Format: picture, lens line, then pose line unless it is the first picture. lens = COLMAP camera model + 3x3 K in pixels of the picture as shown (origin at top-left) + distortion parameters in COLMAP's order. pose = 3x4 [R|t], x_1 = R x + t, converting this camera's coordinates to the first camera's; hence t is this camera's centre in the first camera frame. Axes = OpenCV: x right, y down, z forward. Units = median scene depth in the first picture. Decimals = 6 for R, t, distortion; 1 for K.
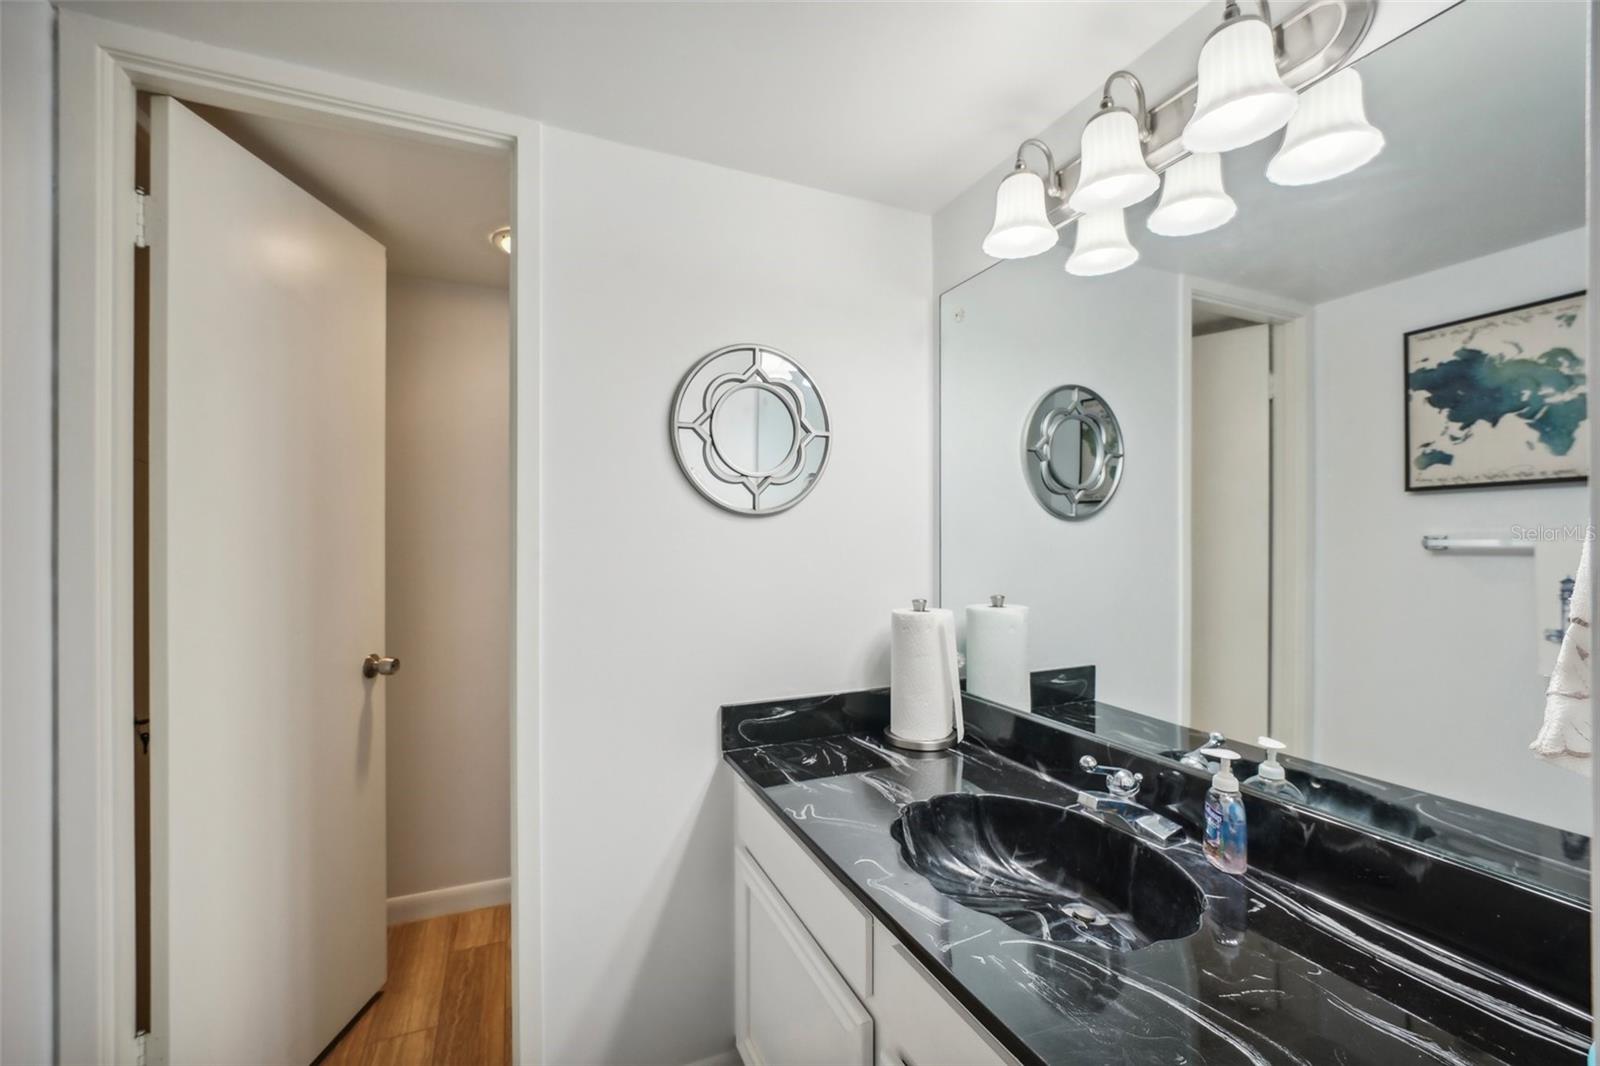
lens RADIAL K [[647.0, 0, 807.4], [0, 647.0, 526.2], [0, 0, 1]] dist [-0.001807, -0.000196]
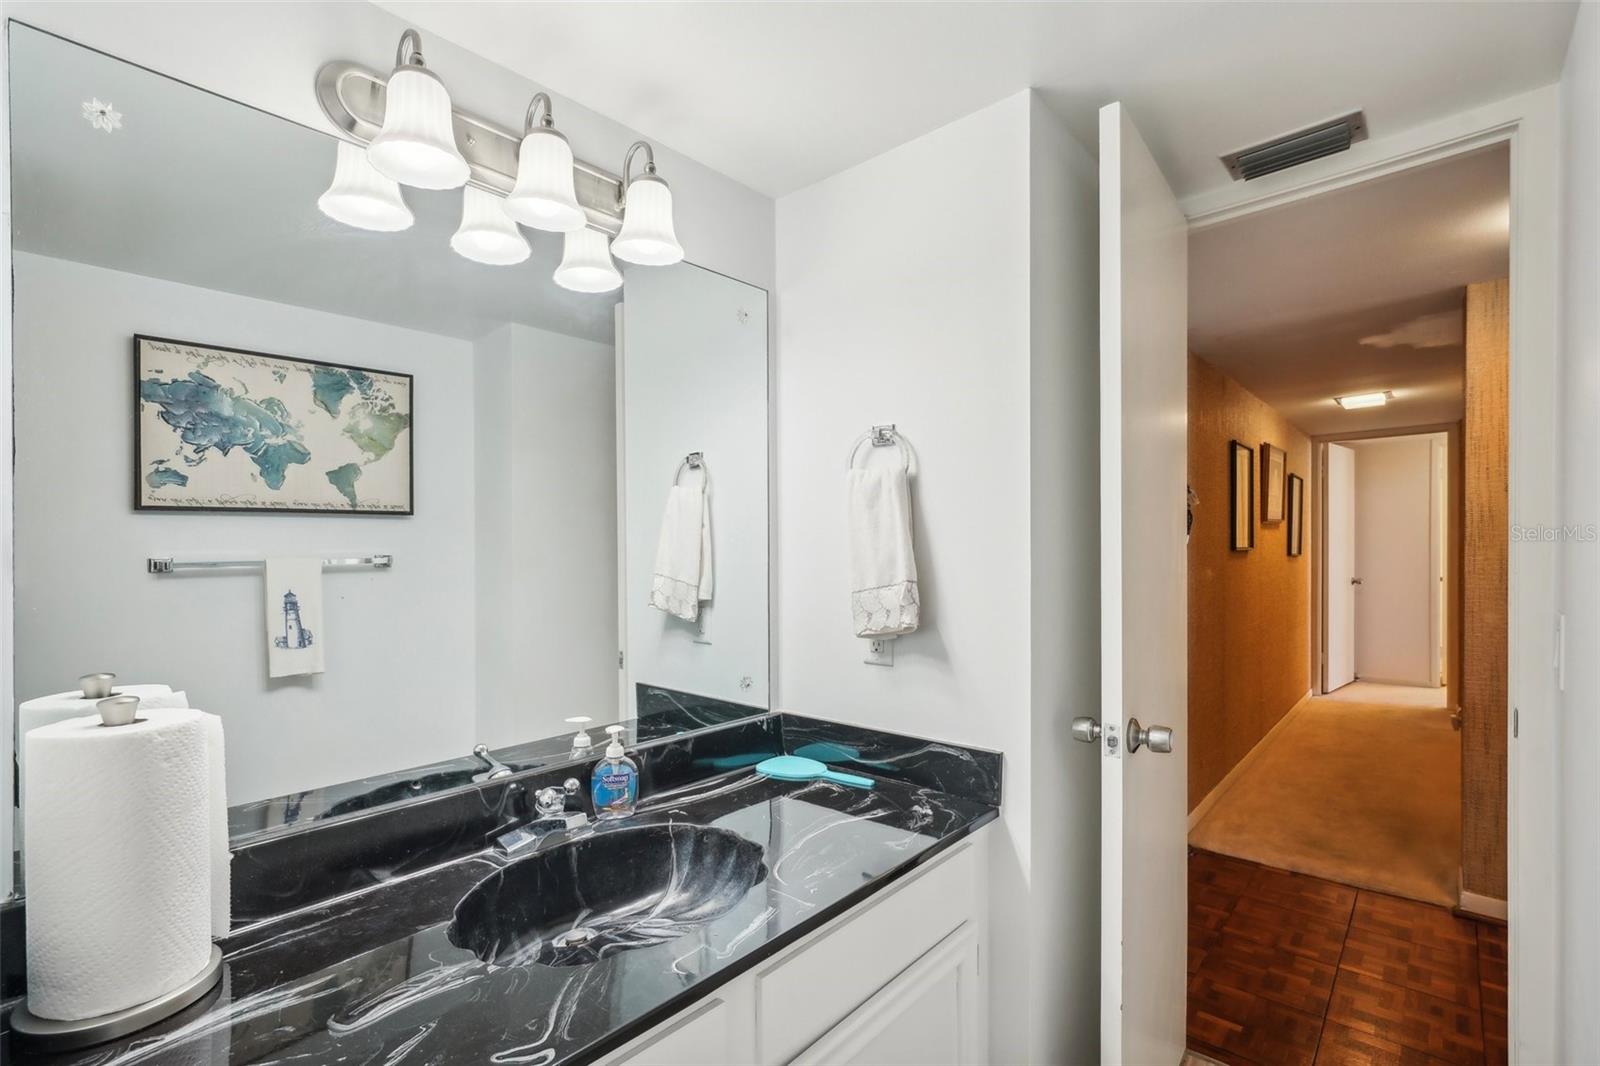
lens RADIAL K [[709.4, 0, 800.0], [0, 709.4, 533.0], [0, 0, 1]] dist [-0.014345, 0.008499]
pose [[-0.380771, 0.028001, 0.924245, -0.368117], [-0.005206, 0.999461, -0.032425, 0.006645], [-0.924655, -0.017158, -0.380420, 0.565576]]
